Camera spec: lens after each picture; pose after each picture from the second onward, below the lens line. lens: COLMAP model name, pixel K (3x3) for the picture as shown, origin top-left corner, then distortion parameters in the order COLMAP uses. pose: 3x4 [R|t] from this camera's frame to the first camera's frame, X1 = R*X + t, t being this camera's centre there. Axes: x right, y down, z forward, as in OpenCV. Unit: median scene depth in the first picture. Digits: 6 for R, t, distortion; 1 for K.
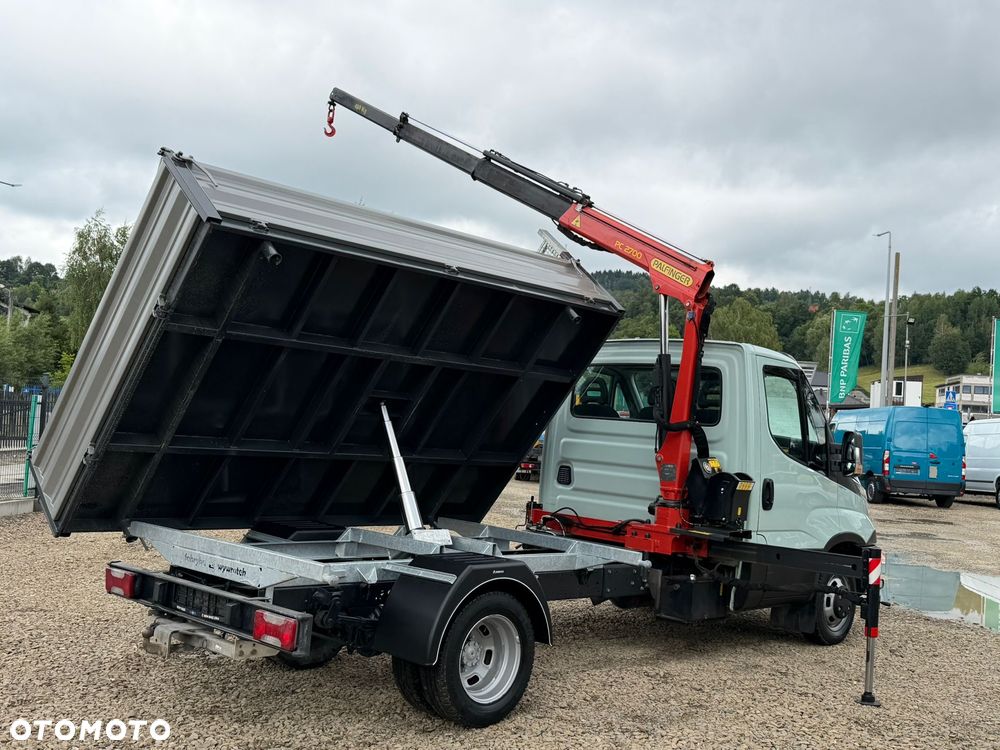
lens RADIAL K [[1018.0, 0, 498.5], [0, 1018.0, 371.1], [0, 0, 1]] dist [0.170093, -0.355011]
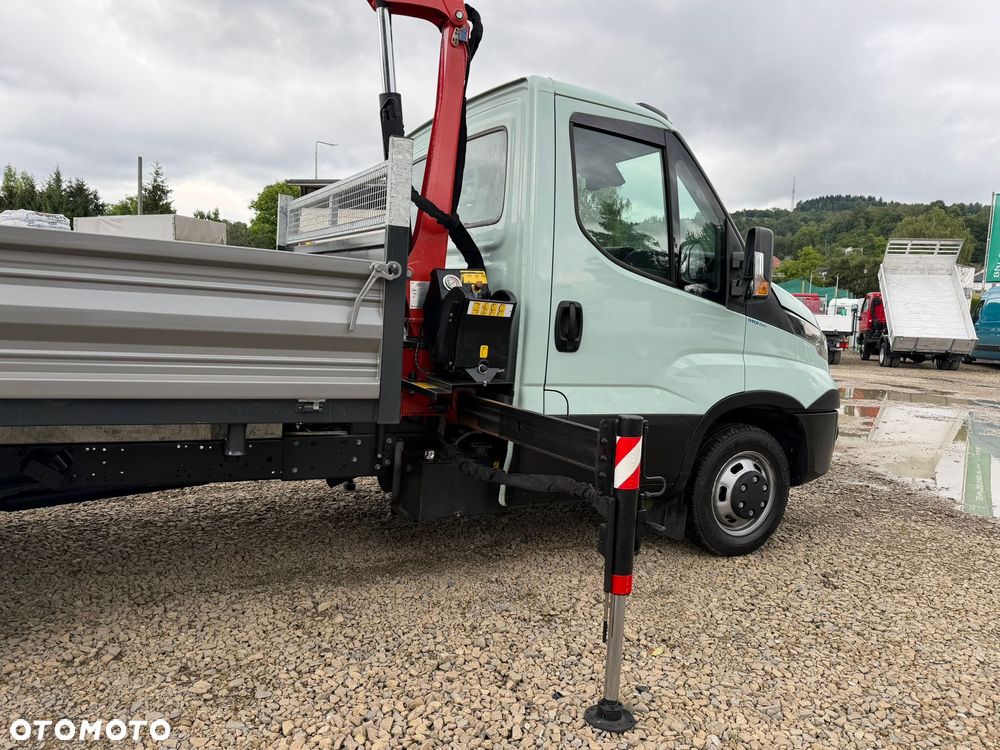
lens RADIAL K [[722.3, 0, 500.6], [0, 722.3, 370.4], [0, 0, 1]] dist [0.076933, -0.110841]
pose [[0.952851, 0.012145, -0.303196, 0.346026], [0.025094, 0.992622, 0.118625, 0.090647], [0.302400, -0.120640, 0.945516, 0.560534]]
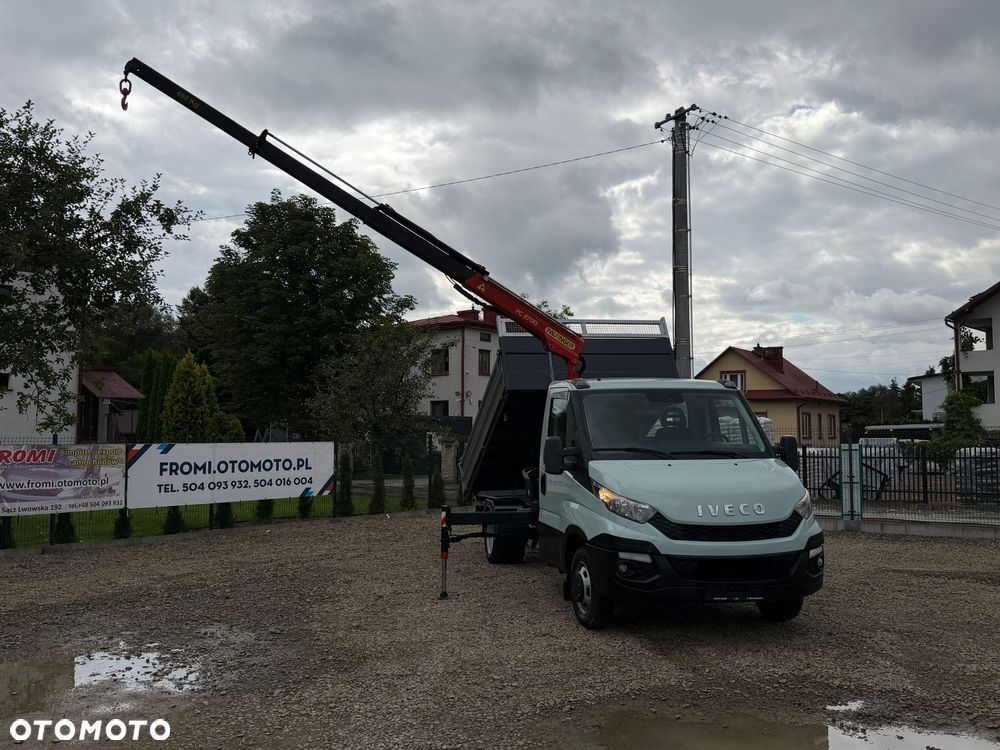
lens RADIAL K [[862.8, 0, 498.0], [0, 862.8, 378.1], [0, 0, 1]] dist [0.120133, -0.225833]
pose [[-0.527245, -0.112345, -0.842254, 1.301751], [0.011089, 0.990227, -0.139024, 0.136210], [0.849641, -0.082640, -0.520846, 1.552034]]
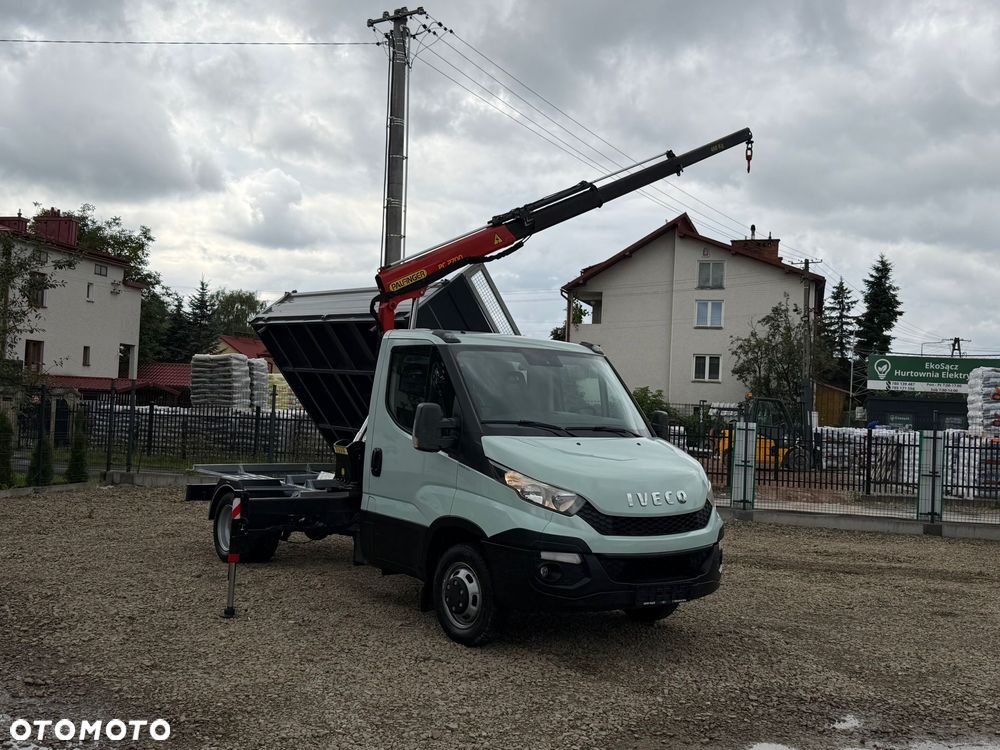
lens RADIAL K [[994.8, 0, 493.1], [0, 994.8, 377.6], [0, 0, 1]] dist [0.182146, -0.394042]
pose [[-0.099897, -0.088922, -0.991016, 1.299332], [-0.002116, 0.996015, -0.089157, 0.120851], [0.994996, -0.006810, -0.099687, 1.205164]]
